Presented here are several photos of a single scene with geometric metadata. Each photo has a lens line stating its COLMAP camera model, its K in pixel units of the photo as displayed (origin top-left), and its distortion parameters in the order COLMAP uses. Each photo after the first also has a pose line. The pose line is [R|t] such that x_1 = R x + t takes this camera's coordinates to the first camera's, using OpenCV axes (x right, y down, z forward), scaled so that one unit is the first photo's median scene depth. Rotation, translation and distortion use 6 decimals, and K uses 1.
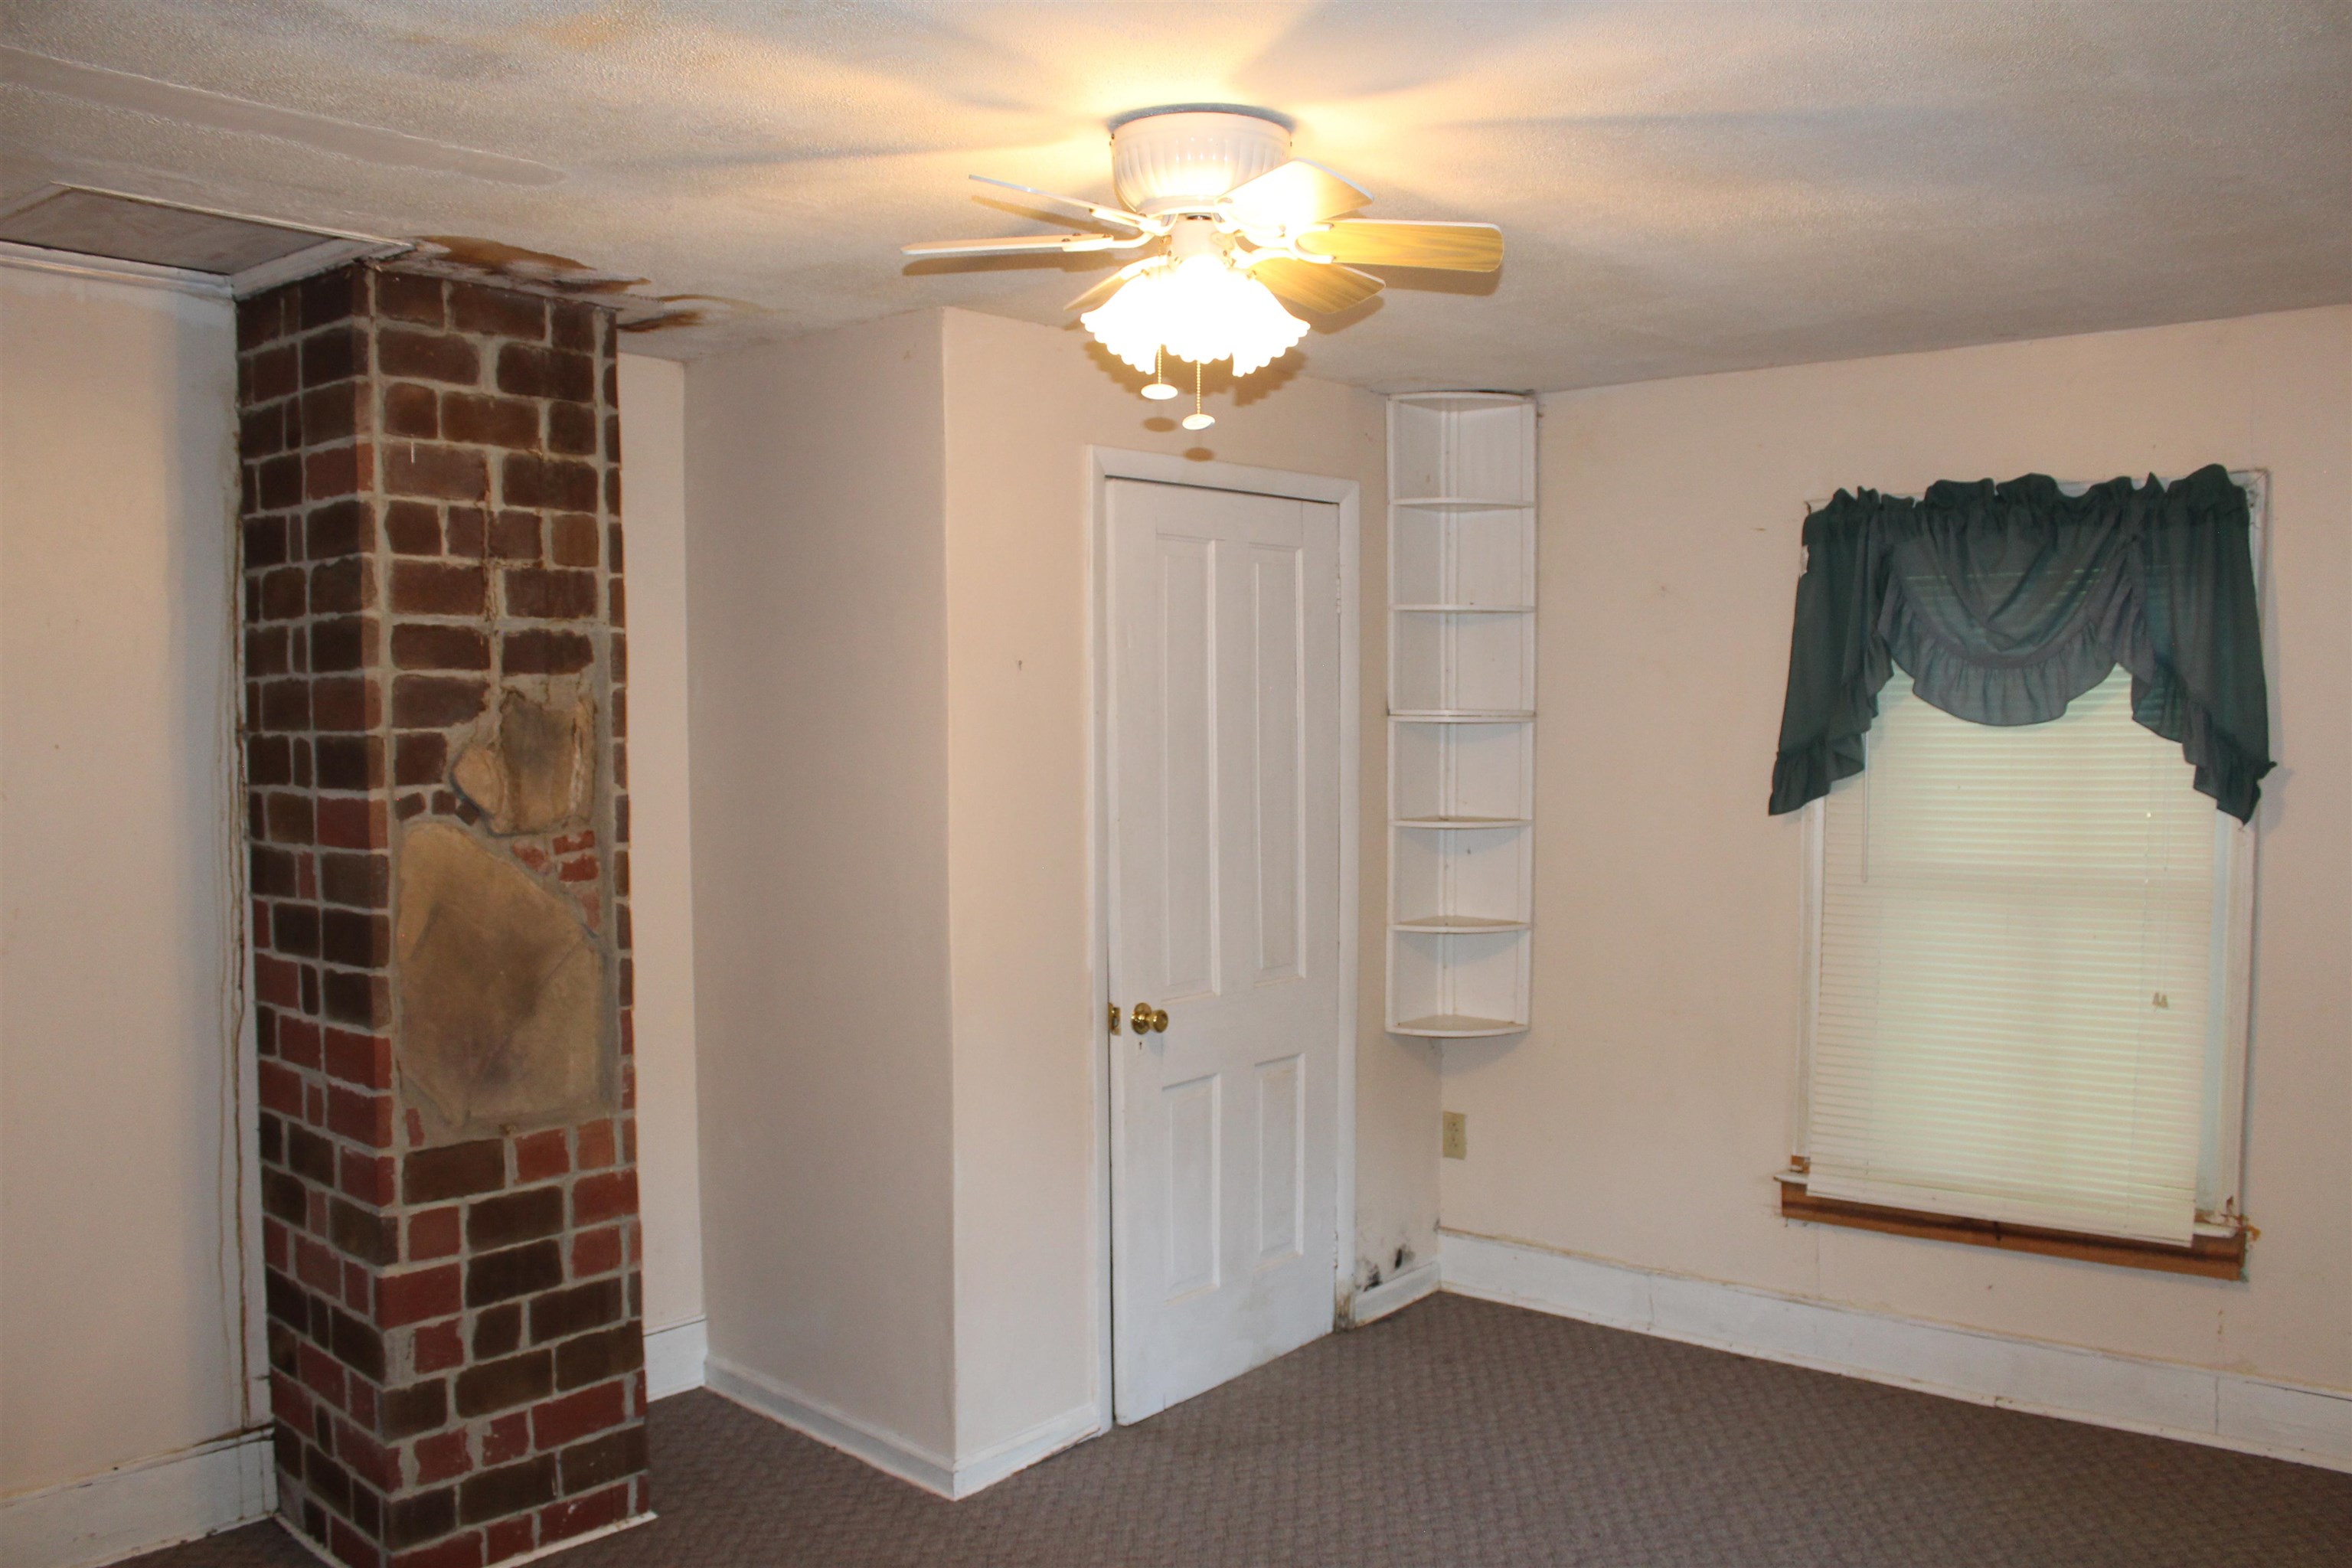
lens RADIAL K [[1933.8, 0, 1143.5], [0, 1933.8, 791.4], [0, 0, 1]] dist [-0.145444, 0.130962]
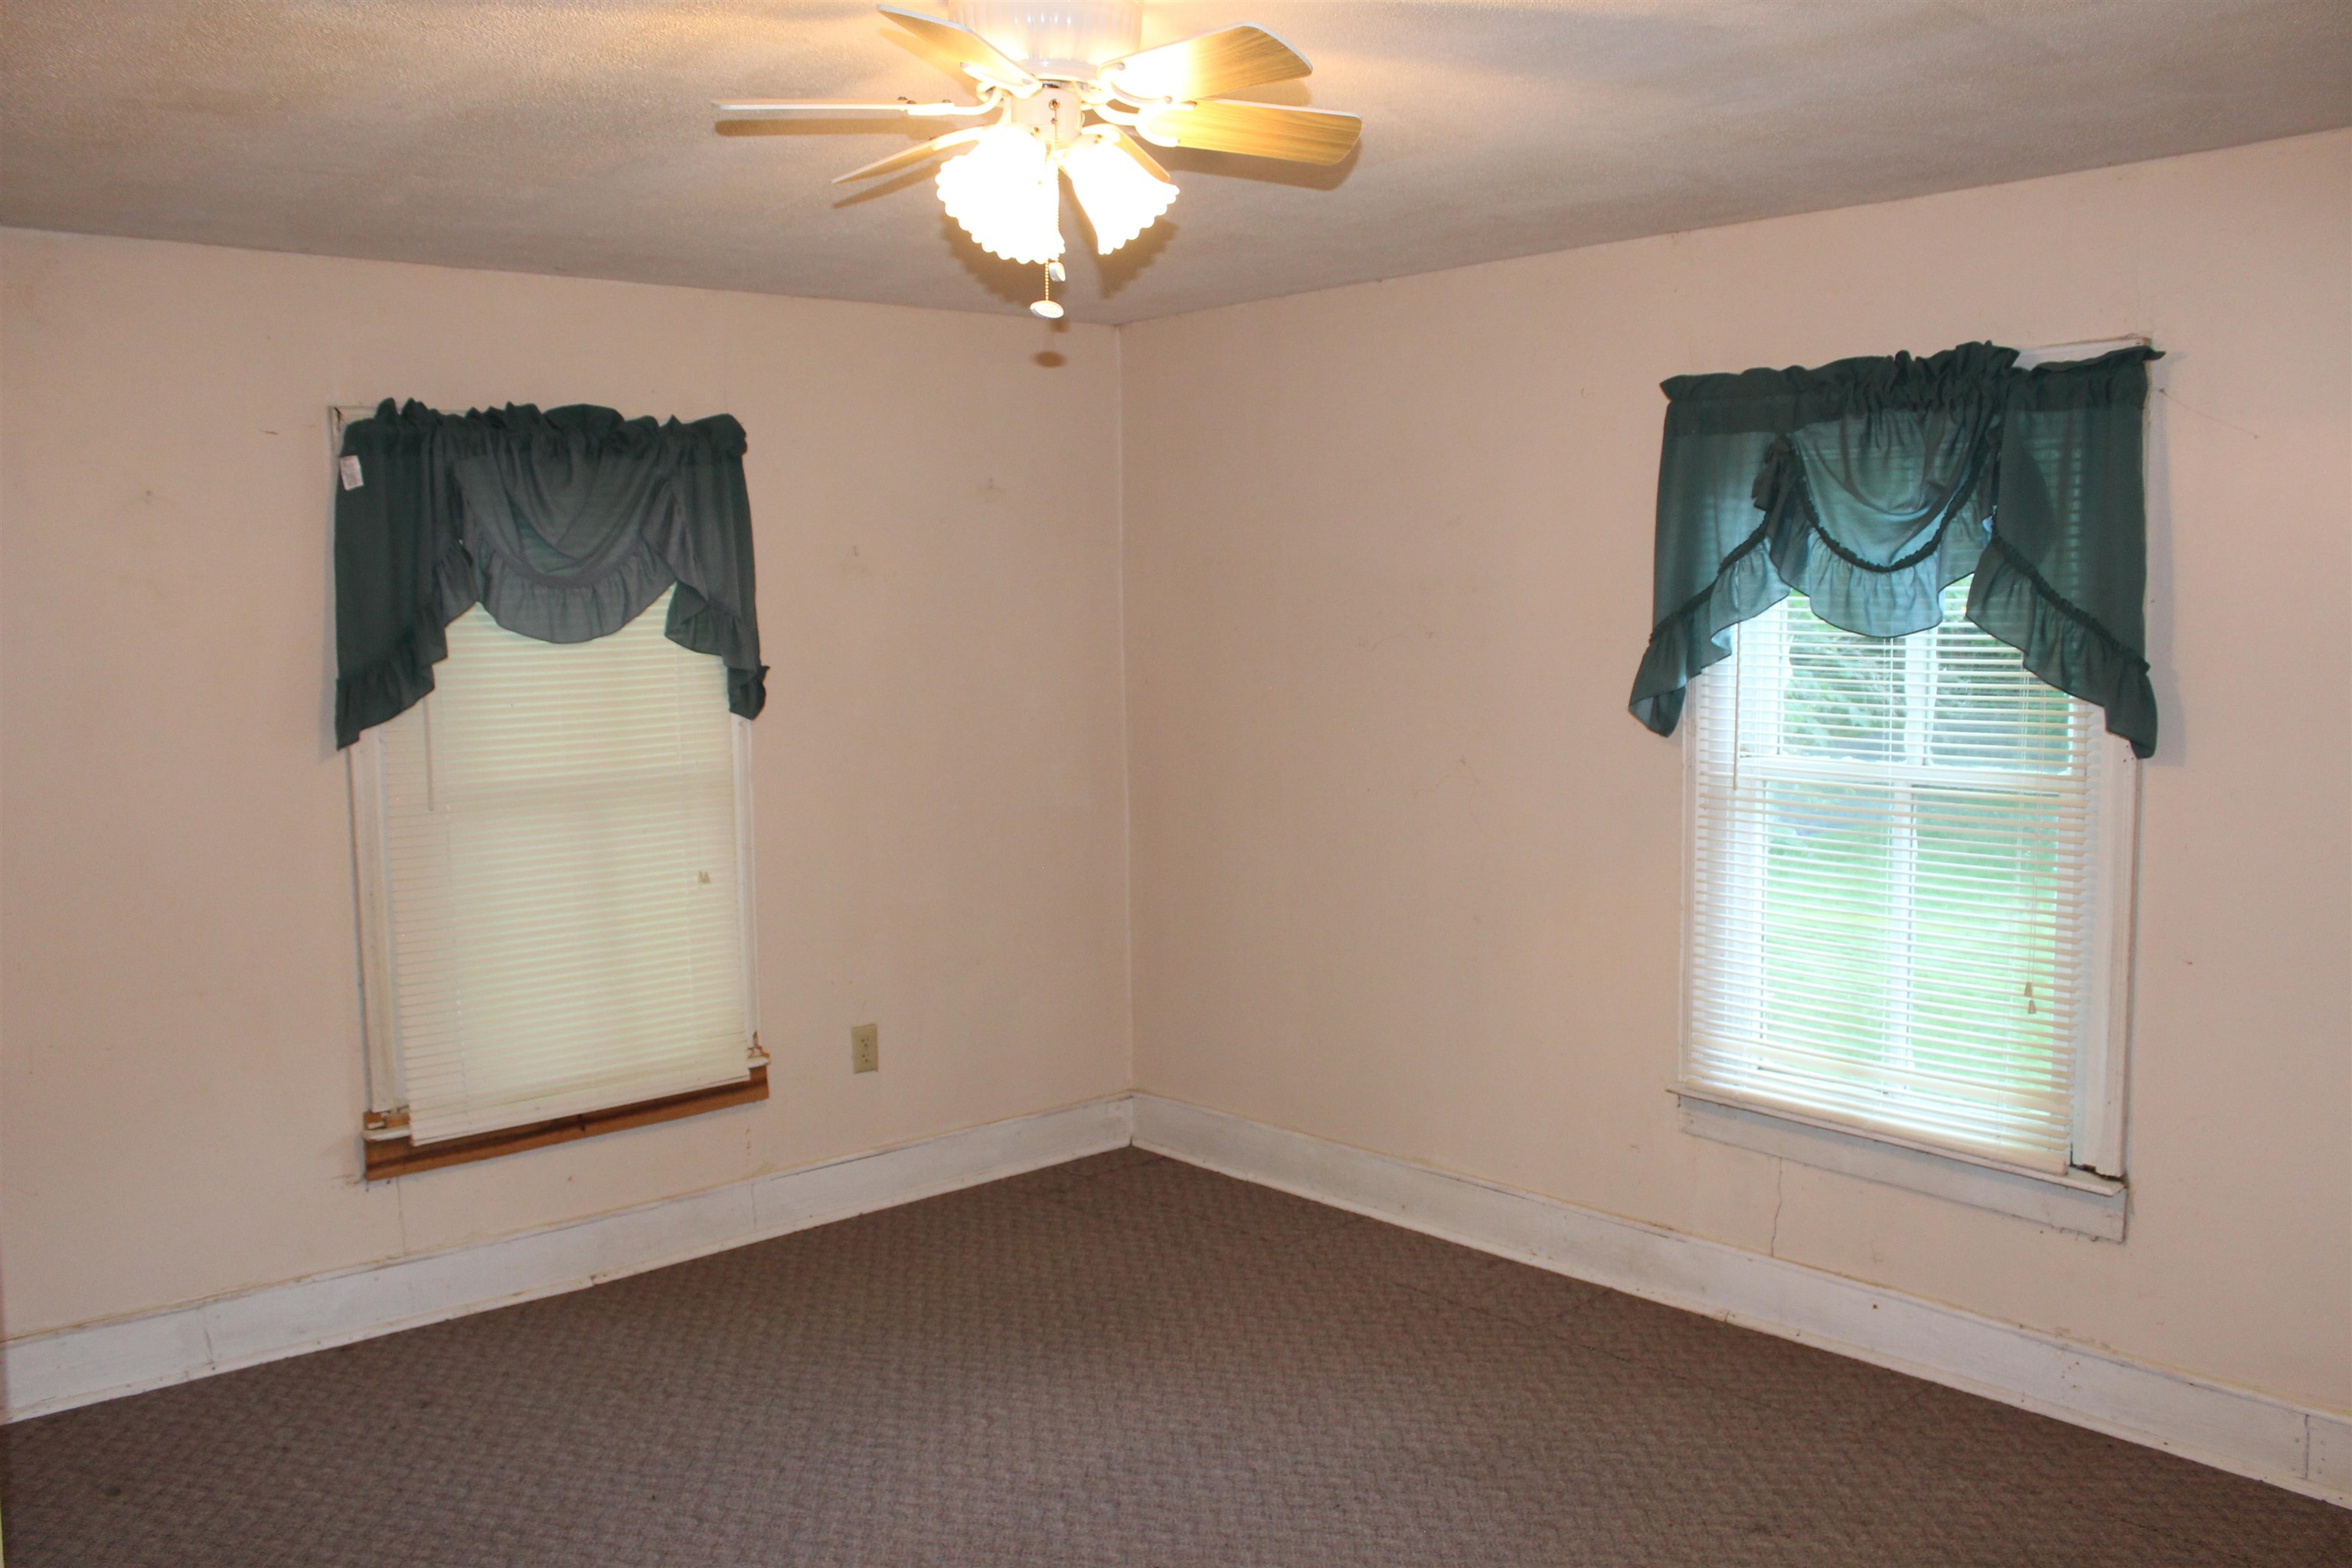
lens RADIAL K [[1933.8, 0, 1143.5], [0, 1933.8, 791.4], [0, 0, 1]] dist [-0.145444, 0.130962]
pose [[0.164298, -0.079108, 0.983234, -0.540745], [0.067506, 0.995344, 0.068802, -0.003790], [-0.984098, 0.055070, 0.168873, 0.504029]]
